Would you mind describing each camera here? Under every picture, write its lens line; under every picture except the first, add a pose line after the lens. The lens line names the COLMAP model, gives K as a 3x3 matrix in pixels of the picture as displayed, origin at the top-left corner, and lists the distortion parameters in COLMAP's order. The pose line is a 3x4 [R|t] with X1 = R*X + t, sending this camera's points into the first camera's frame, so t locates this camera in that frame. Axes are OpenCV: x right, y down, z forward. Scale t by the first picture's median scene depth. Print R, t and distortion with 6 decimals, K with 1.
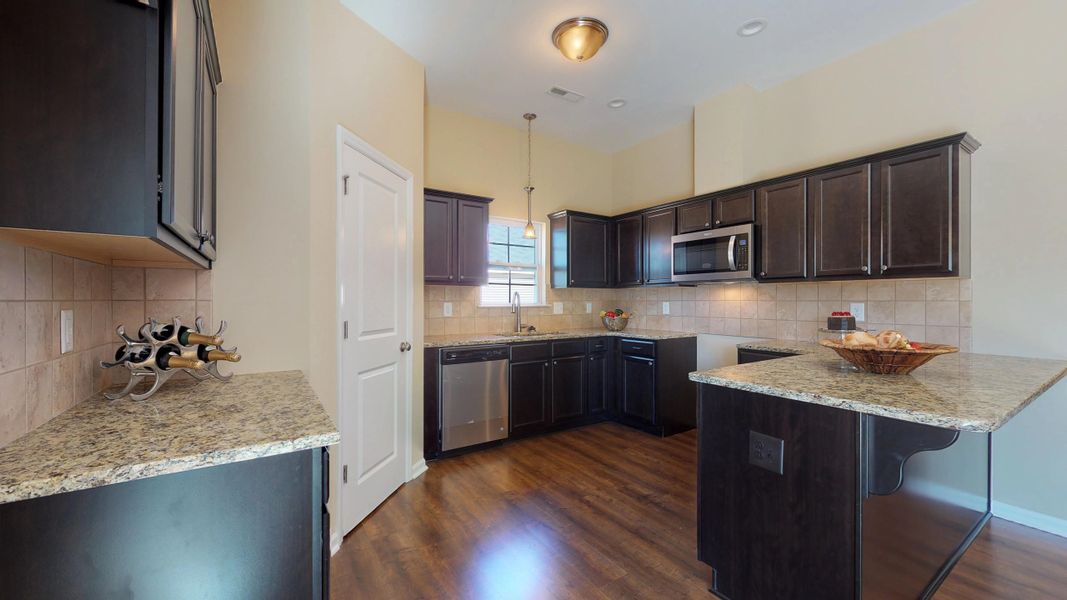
lens RADIAL K [[415.5, 0, 536.5], [0, 415.5, 299.4], [0, 0, 1]] dist [0.000960, 0.000587]
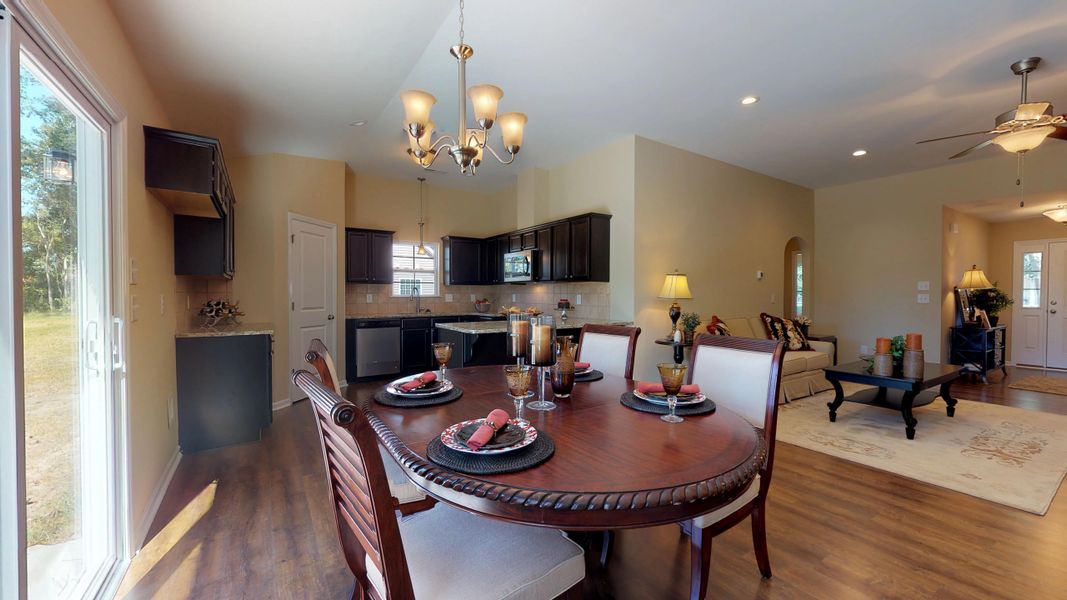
lens RADIAL K [[415.5, 0, 536.7], [0, 415.5, 296.1], [0, 0, 1]] dist [0.000960, 0.000587]
pose [[0.999998, 0.001818, -0.000858, 0.512112], [-0.001810, 0.999951, 0.009741, -0.001399], [0.000875, -0.009740, 0.999952, -0.732189]]
